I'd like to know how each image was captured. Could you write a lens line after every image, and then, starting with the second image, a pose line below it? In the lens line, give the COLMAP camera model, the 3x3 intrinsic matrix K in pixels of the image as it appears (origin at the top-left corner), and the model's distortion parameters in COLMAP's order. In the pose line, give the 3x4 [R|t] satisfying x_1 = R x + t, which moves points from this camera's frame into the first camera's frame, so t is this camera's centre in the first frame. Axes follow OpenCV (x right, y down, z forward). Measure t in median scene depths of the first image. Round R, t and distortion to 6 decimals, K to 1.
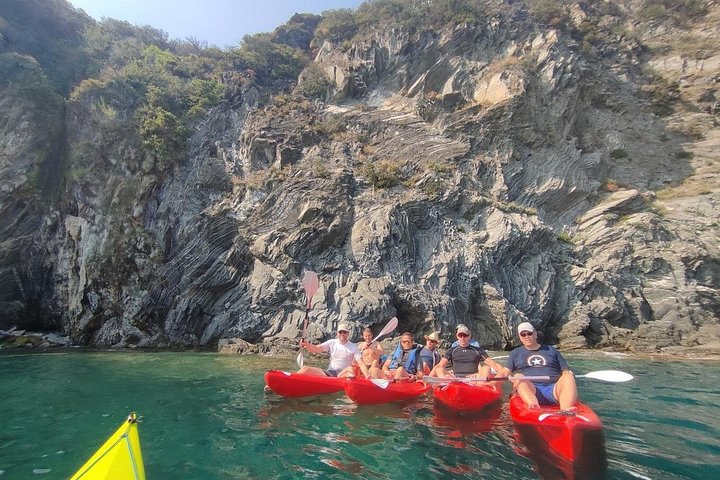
lens RADIAL K [[320.9, 0, 360.0], [0, 320.9, 240.0], [0, 0, 1]] dist [0.000121, 0.000559]
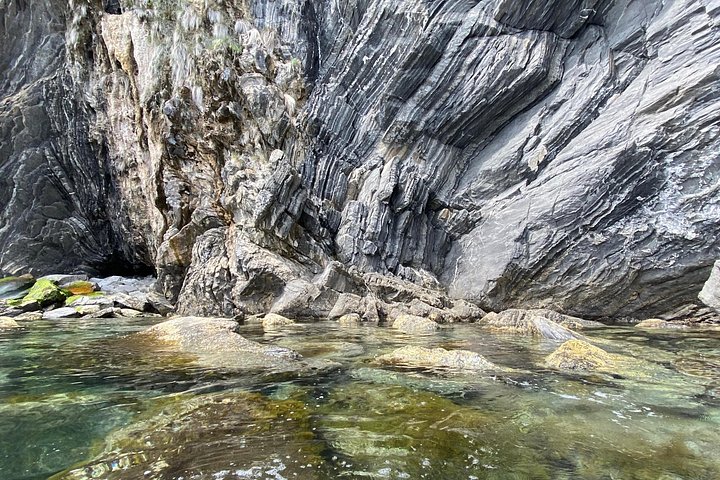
lens RADIAL K [[320.9, 0, 360.0], [0, 320.9, 240.0], [0, 0, 1]] dist [0.000121, 0.000559]
pose [[0.924799, -0.075319, -0.372927, -0.453756], [0.125992, 0.985529, 0.113394, 0.221346], [0.358989, -0.151852, 0.920906, 0.683738]]
